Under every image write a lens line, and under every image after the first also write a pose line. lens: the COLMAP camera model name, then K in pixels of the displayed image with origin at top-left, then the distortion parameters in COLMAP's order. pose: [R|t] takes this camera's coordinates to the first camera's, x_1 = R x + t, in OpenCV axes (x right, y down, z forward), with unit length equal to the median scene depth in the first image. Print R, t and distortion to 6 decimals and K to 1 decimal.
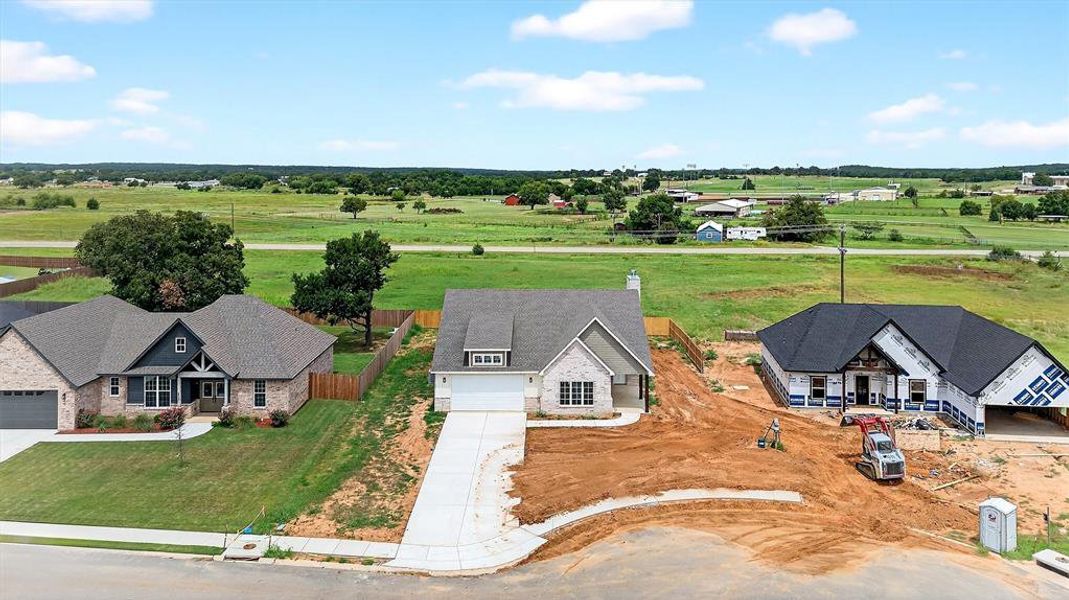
lens RADIAL K [[750.3, 0, 539.1], [0, 750.3, 215.5], [0, 0, 1]] dist [0.079007, -0.053924]
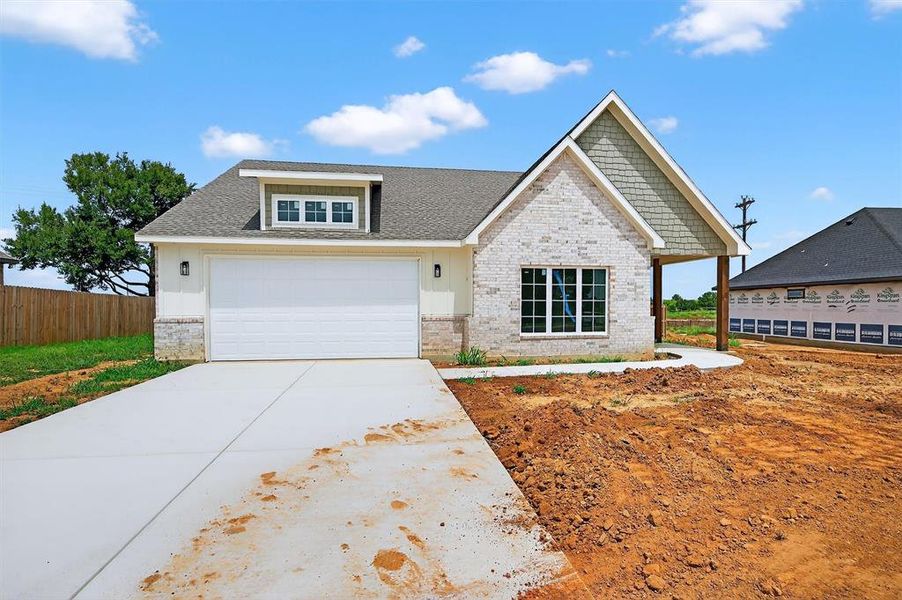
lens RADIAL K [[471.6, 0, 454.8], [0, 471.6, 322.6], [0, 0, 1]] dist [-0.031382, 0.015888]
pose [[0.987267, -0.007340, 0.158904, -0.039719], [0.009395, 0.999882, -0.012181, 0.249050], [-0.158796, 0.013519, 0.987219, 0.781297]]
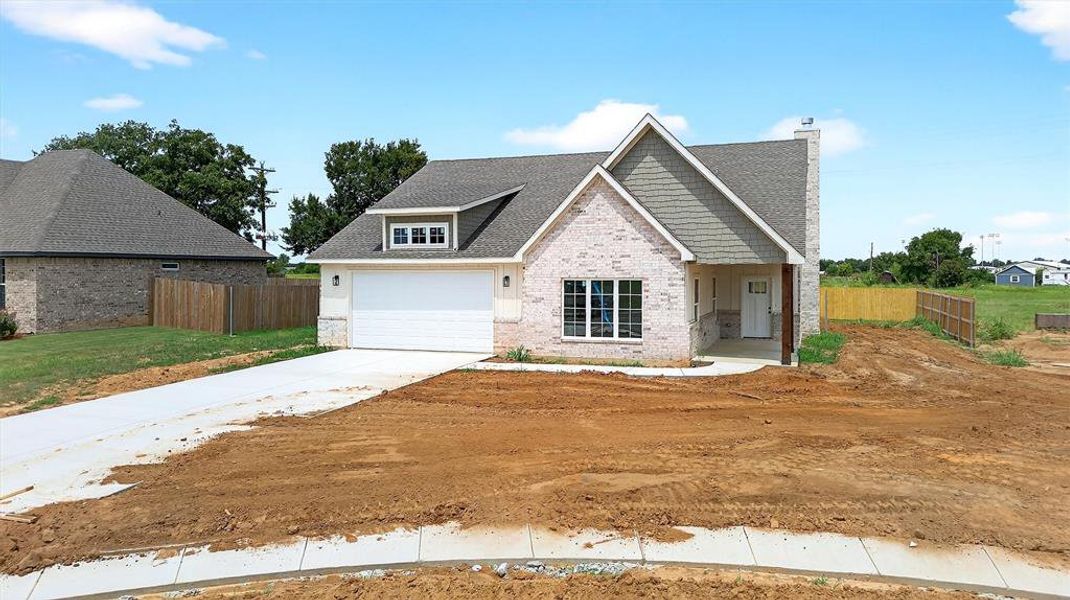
lens RADIAL K [[751.3, 0, 538.0], [0, 751.3, 292.7], [0, 0, 1]] dist [0.072656, -0.085590]
pose [[0.942281, 0.008558, -0.334715, 0.153891], [-0.014340, 0.999788, -0.014807, 0.233730], [0.334517, 0.018752, 0.942203, 0.602269]]
